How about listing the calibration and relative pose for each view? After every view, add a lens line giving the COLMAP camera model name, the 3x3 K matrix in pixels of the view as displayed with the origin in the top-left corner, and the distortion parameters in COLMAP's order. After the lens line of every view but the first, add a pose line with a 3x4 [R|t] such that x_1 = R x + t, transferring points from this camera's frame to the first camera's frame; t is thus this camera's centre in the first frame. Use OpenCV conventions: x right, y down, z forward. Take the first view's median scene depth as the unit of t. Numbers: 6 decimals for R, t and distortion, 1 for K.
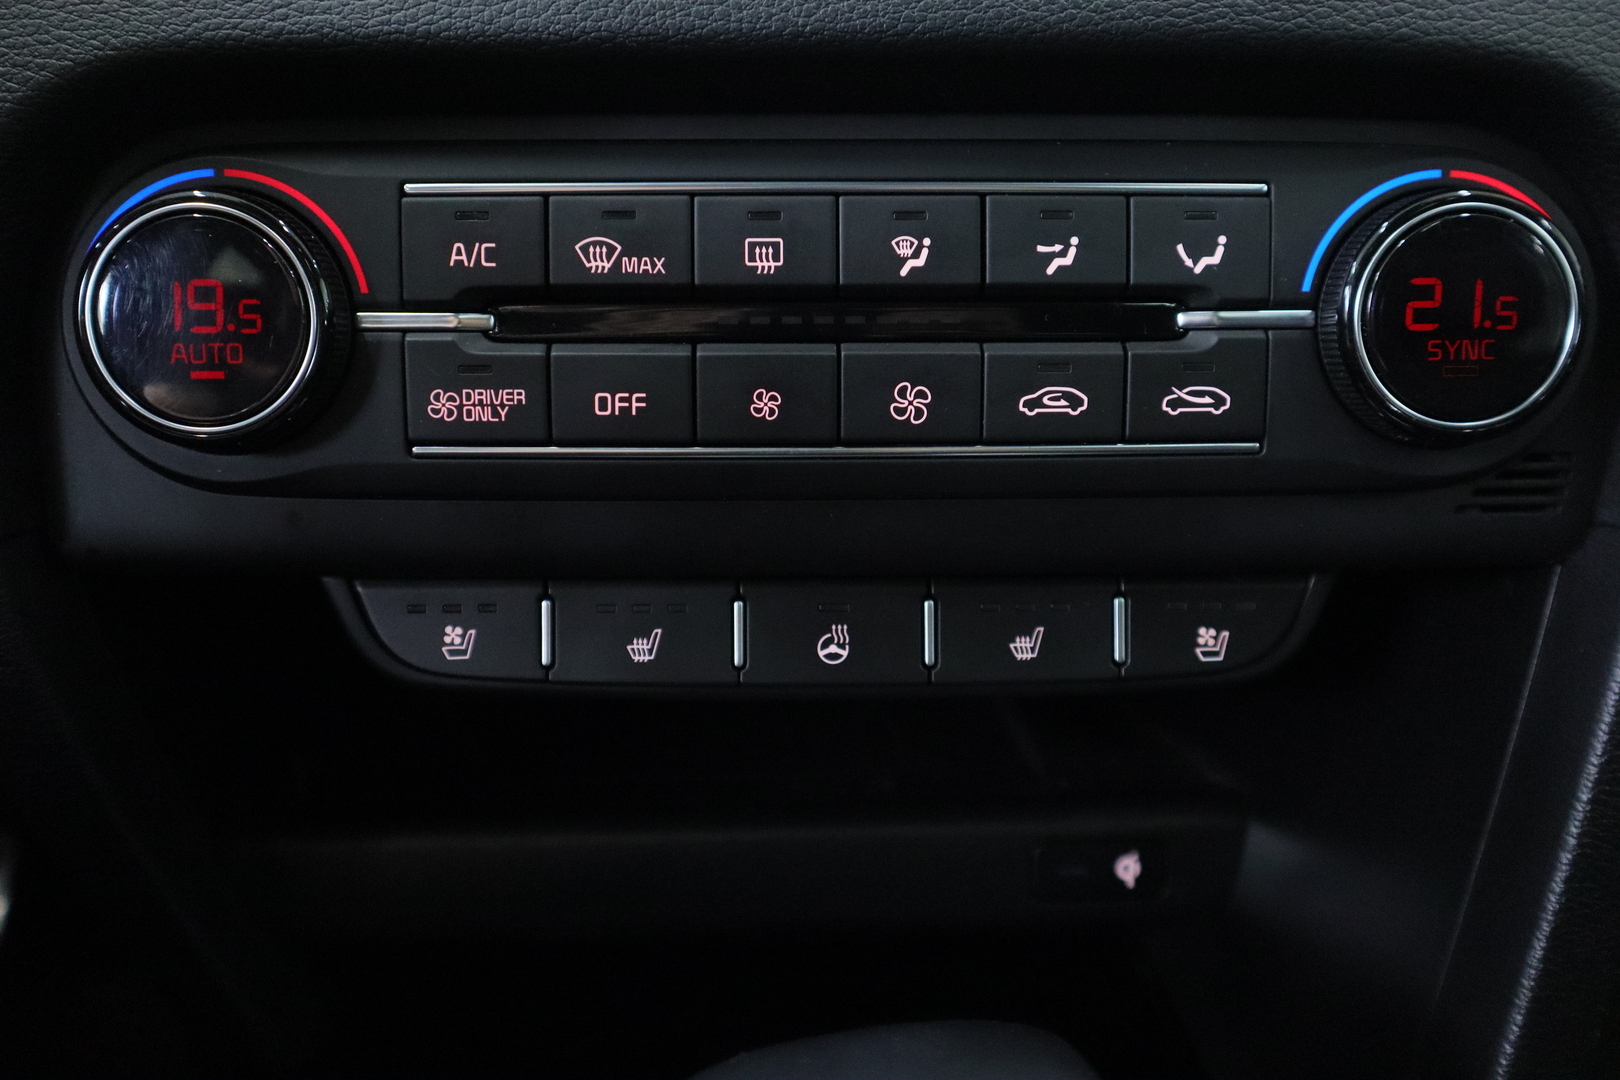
lens RADIAL K [[1360.5, 0, 811.4], [0, 1360.5, 537.6], [0, 0, 1]] dist [-0.003683, 0.011381]
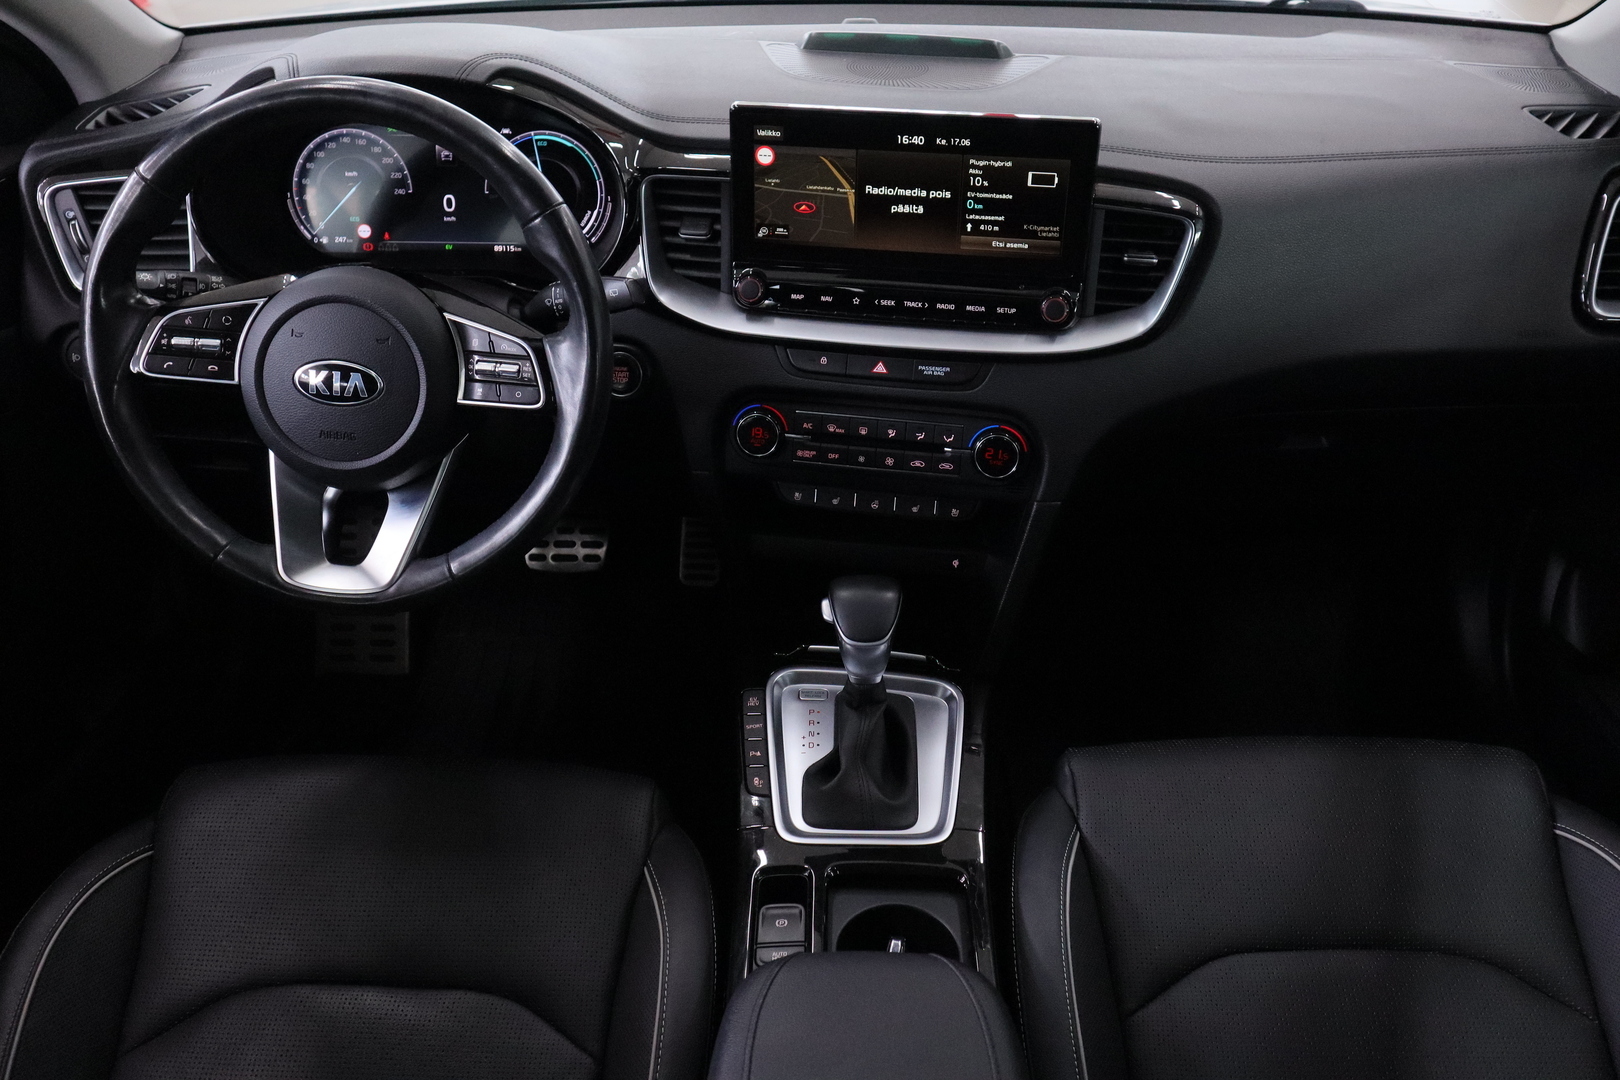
lens RADIAL K [[1360.5, 0, 781.9], [0, 1360.5, 542.0], [0, 0, 1]] dist [-0.003683, 0.011381]
pose [[0.975290, 0.109747, -0.191743, 0.692311], [-0.071839, 0.978264, 0.194521, -0.768539], [0.208923, -0.175940, 0.961975, -4.056168]]
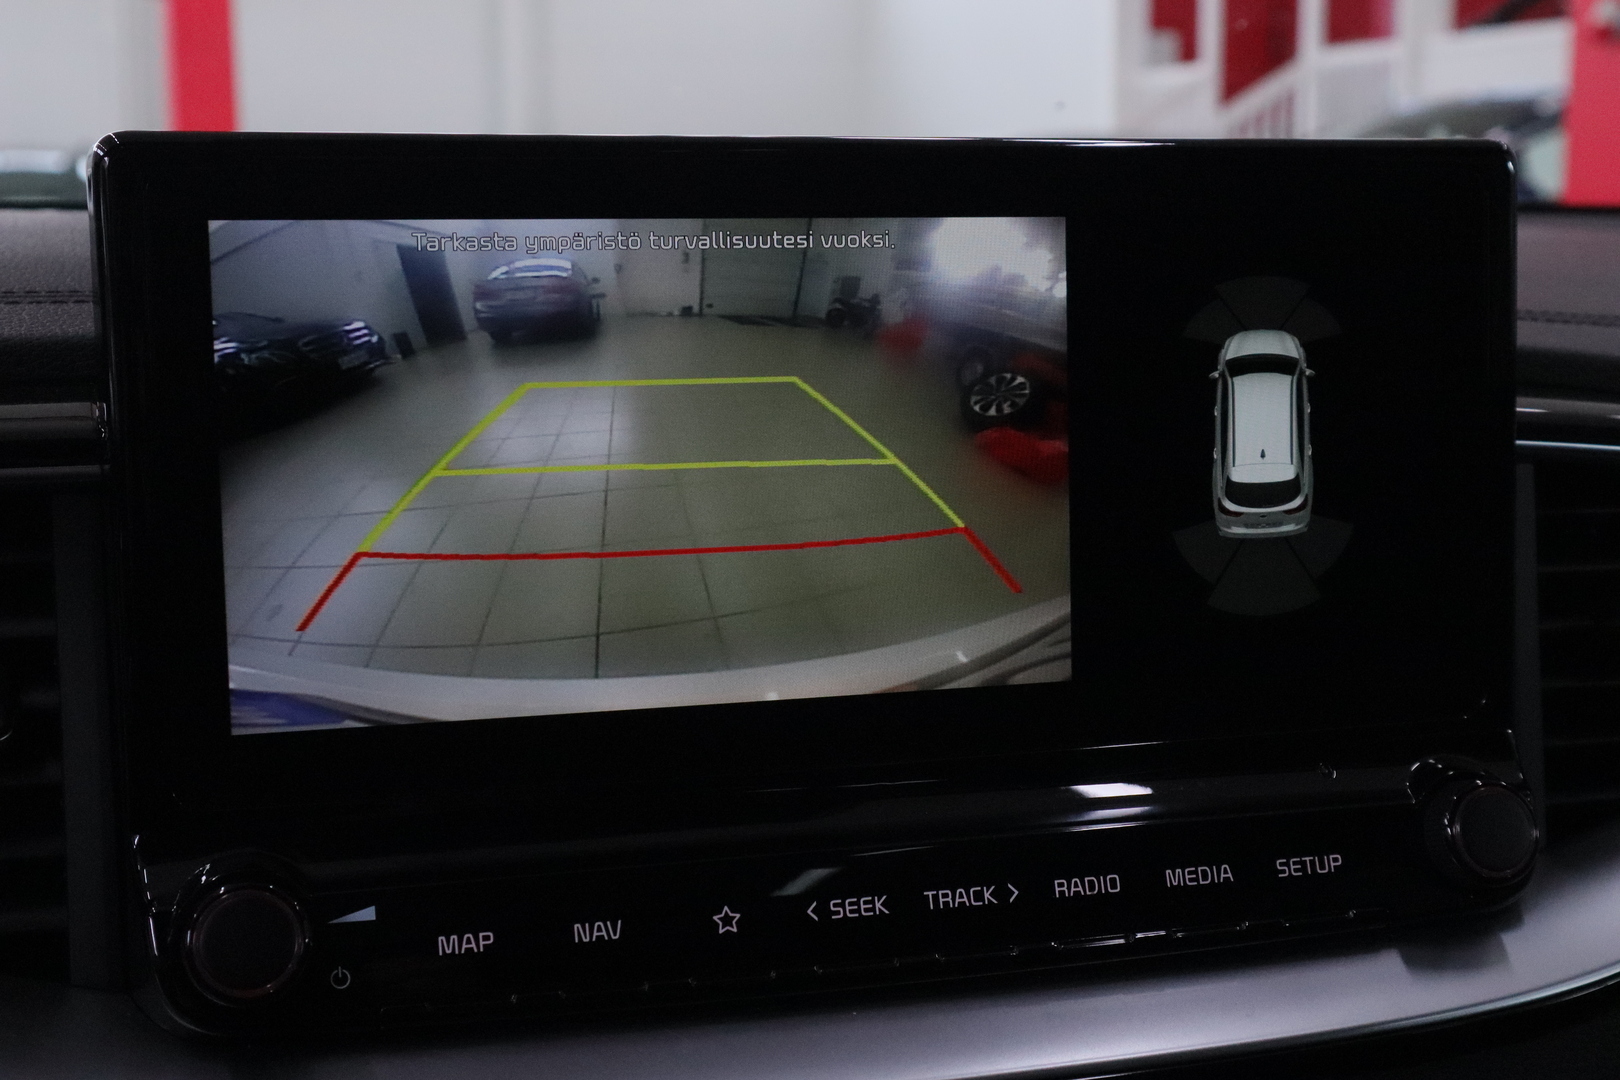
lens RADIAL K [[2073.4, 0, 799.3], [0, 2073.4, 582.8], [0, 0, 1]] dist [-0.010358, 0.000000]
pose [[0.970291, -0.041524, 0.238351, -0.453288], [0.093535, 0.972943, -0.211265, -0.581985], [-0.223130, 0.227282, 0.947922, -0.770264]]
